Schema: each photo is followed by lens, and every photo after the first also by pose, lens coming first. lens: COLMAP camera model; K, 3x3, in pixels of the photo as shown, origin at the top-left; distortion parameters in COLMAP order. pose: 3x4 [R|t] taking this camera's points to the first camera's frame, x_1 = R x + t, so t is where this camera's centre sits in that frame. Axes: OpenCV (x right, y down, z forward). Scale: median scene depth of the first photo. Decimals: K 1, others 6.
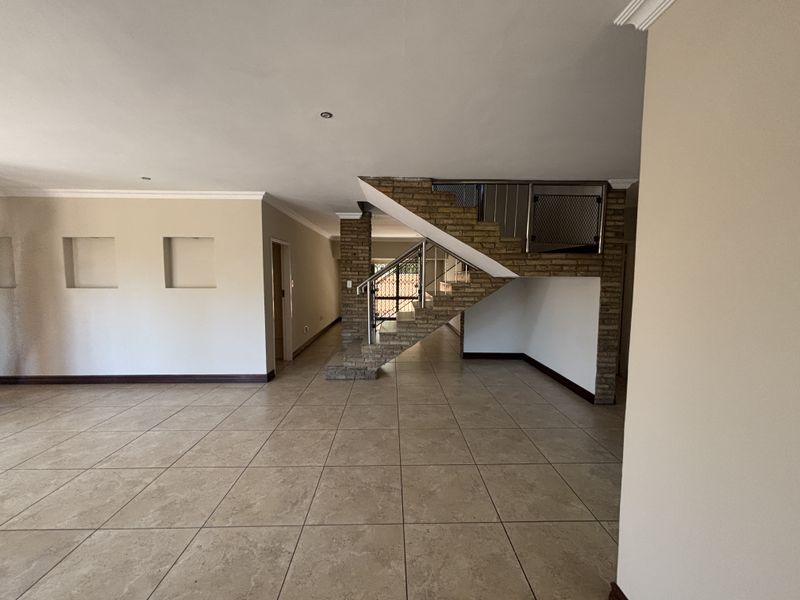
lens RADIAL K [[320.8, 0, 400.0], [0, 320.8, 300.0], [0, 0, 1]] dist [0.007997, -0.000084]
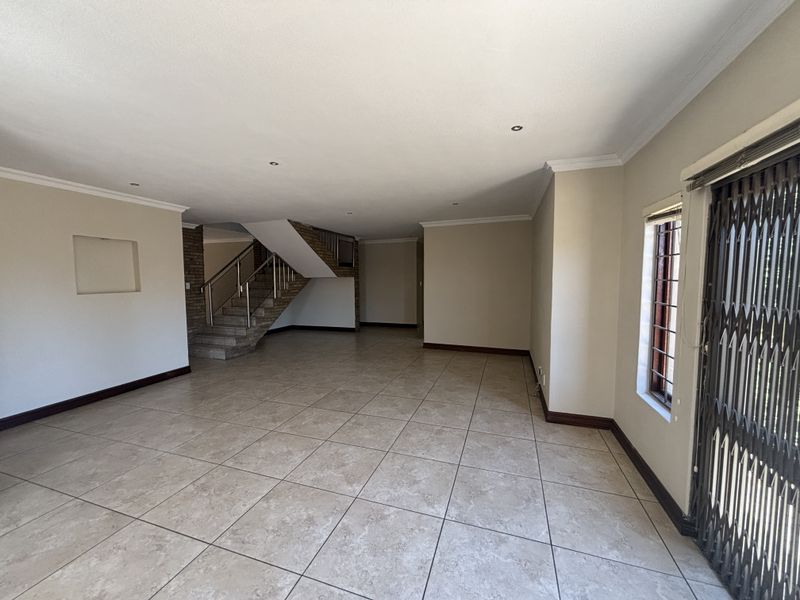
lens RADIAL K [[320.8, 0, 400.0], [0, 320.8, 300.0], [0, 0, 1]] dist [0.007997, -0.000084]
pose [[0.352132, -0.076218, 0.932842, -1.478665], [0.081235, 0.995406, 0.050665, 0.004327], [-0.932418, 0.057939, 0.356706, -0.135960]]
